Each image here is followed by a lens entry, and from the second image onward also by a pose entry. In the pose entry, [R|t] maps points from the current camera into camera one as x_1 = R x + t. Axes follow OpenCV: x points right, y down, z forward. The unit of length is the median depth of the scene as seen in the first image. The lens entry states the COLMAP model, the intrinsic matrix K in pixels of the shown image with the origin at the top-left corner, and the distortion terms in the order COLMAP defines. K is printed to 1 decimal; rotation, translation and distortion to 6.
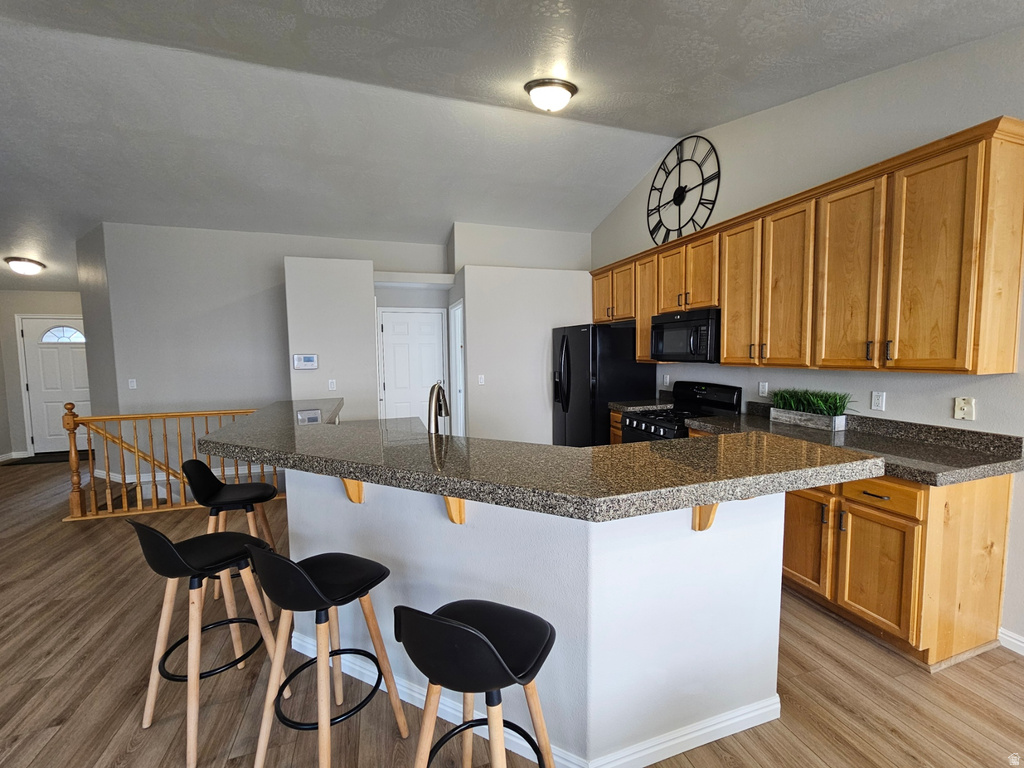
lens RADIAL K [[419.4, 0, 512.0], [0, 419.4, 384.0], [0, 0, 1]] dist [-0.001234, -0.000253]
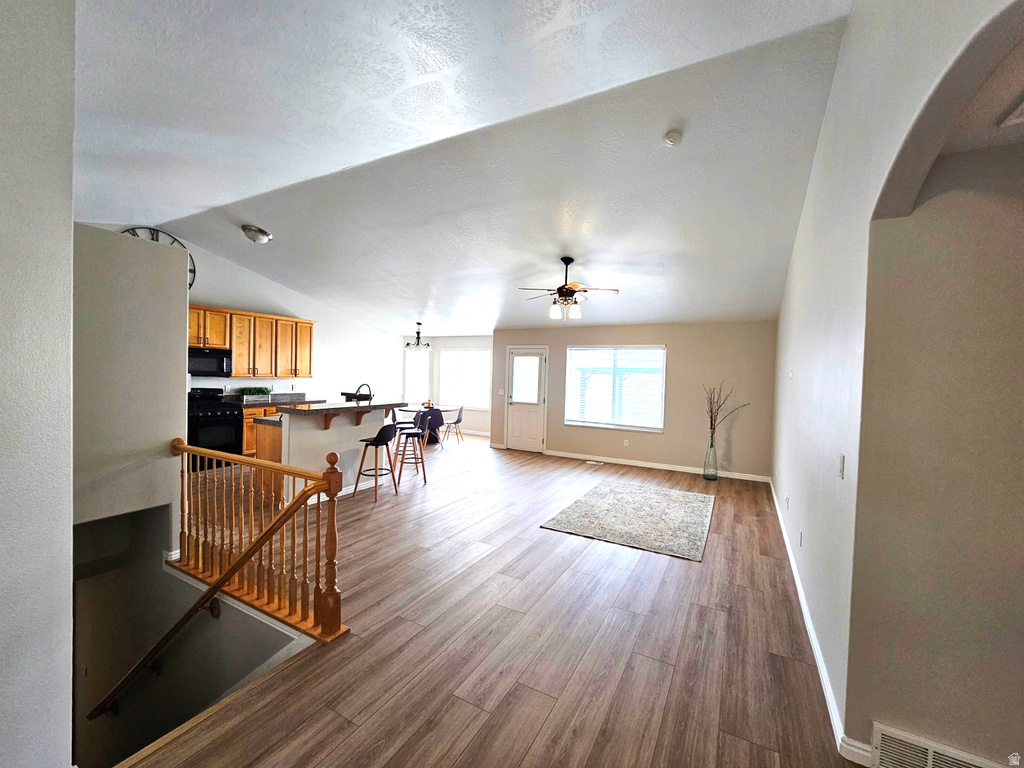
lens RADIAL K [[419.4, 0, 512.0], [0, 419.4, 384.0], [0, 0, 1]] dist [-0.001234, -0.000253]
pose [[-0.681342, -0.027356, 0.731454, -1.660473], [0.034154, 0.997025, 0.069102, -0.094145], [-0.731168, 0.072064, -0.678381, 1.185708]]
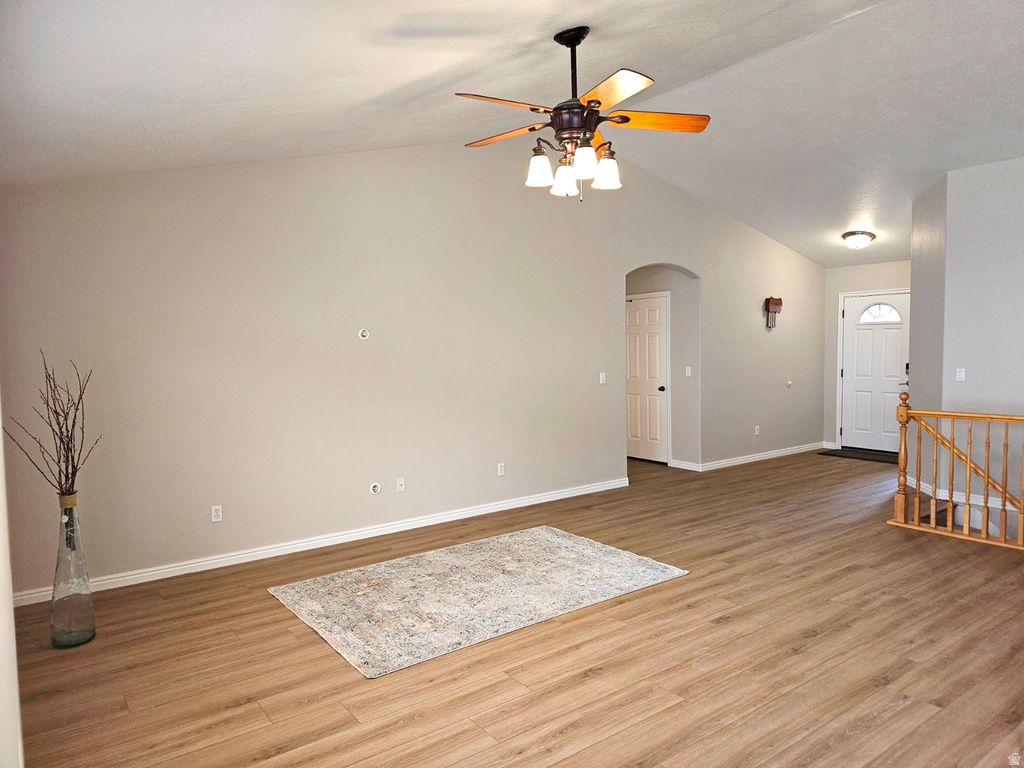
lens RADIAL K [[672.8, 0, 510.7], [0, 672.8, 409.1], [0, 0, 1]] dist [0.006754, 0.000691]
pose [[0.299476, 0.090390, -0.949813, 0.040738], [-0.048705, 0.995653, 0.079395, 0.007412], [0.952860, 0.022484, 0.302577, -0.212686]]
